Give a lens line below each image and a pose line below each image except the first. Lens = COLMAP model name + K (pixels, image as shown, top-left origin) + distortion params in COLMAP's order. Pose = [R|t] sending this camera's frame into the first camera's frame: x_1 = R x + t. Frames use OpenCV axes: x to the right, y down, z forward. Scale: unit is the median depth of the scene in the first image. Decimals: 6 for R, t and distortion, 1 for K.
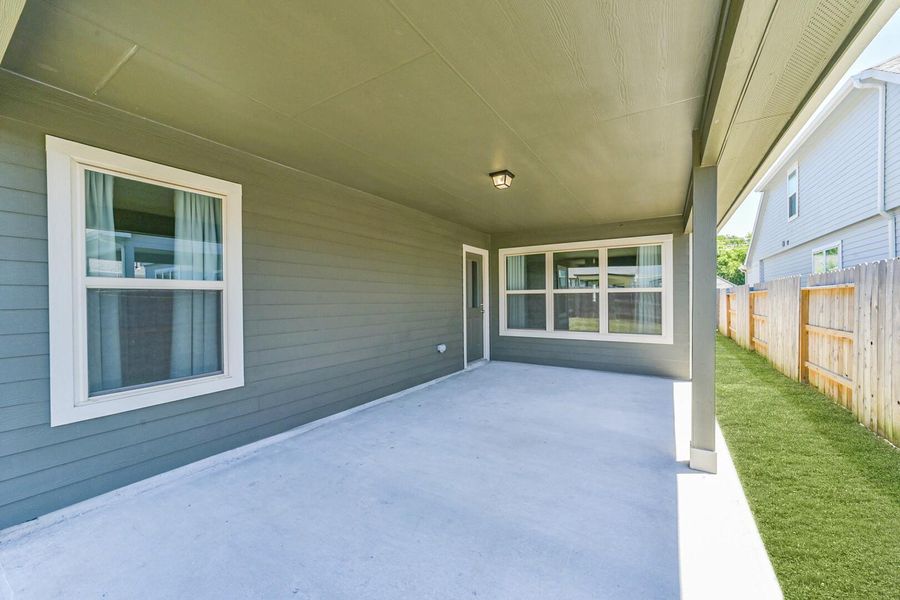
lens RADIAL K [[348.1, 0, 456.1], [0, 348.1, 299.5], [0, 0, 1]] dist [-0.001525, 0.000289]
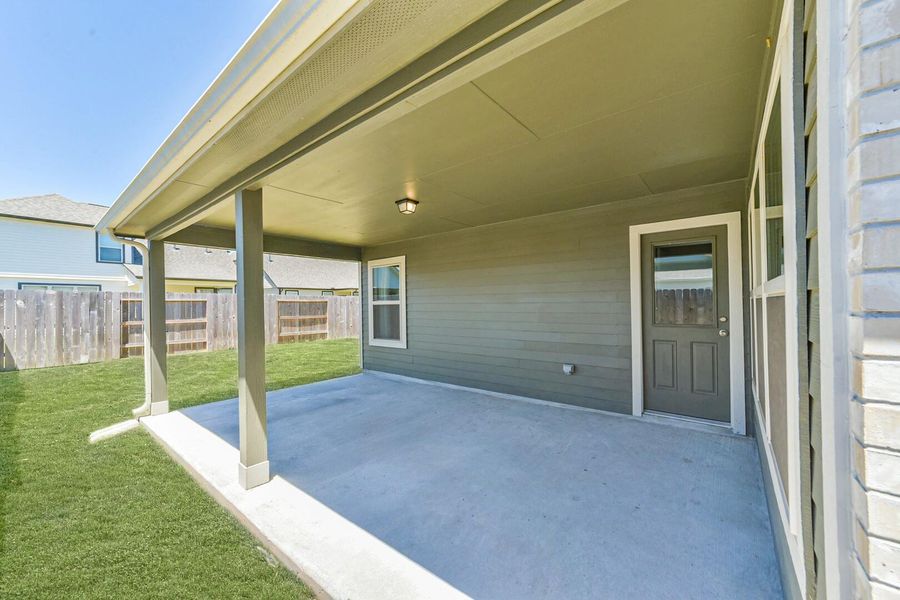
lens RADIAL K [[348.1, 0, 454.3], [0, 348.1, 303.8], [0, 0, 1]] dist [-0.001525, 0.000289]
pose [[-0.121463, -0.003314, -0.992590, 0.710332], [0.002870, 0.999989, -0.003690, -0.008823], [0.992592, -0.003297, -0.121452, 0.745928]]
